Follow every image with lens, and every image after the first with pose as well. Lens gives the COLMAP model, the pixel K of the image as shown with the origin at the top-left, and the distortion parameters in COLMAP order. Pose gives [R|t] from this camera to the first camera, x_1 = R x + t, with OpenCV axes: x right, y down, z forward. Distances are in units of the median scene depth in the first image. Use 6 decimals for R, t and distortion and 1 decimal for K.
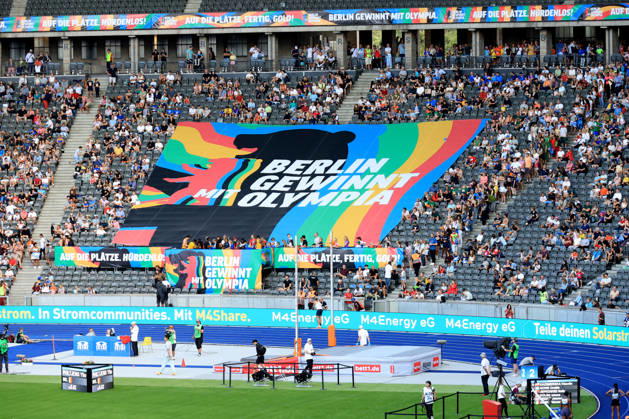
lens RADIAL K [[2396.1, 0, 314.5], [0, 2396.1, 209.5], [0, 0, 1]] dist [-0.220446, -3.520726]
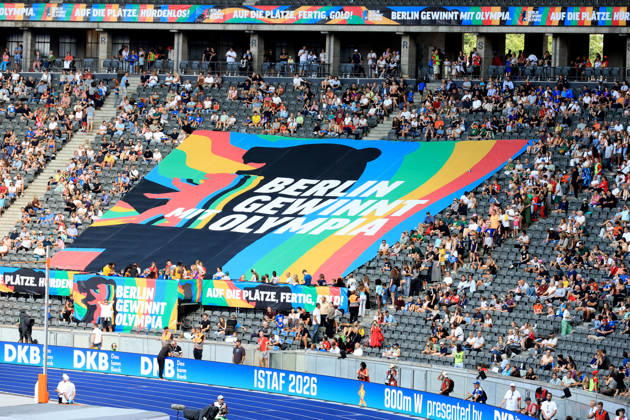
lens RADIAL K [[2399.9, 0, 315.0], [0, 2399.9, 210.0], [0, 0, 1]] dist [-0.220446, -3.520726]
pose [[0.984754, 0.050409, -0.166487, 0.137772], [-0.054031, 0.998389, -0.017297, 0.004104], [0.165347, 0.026029, 0.985892, 0.191759]]
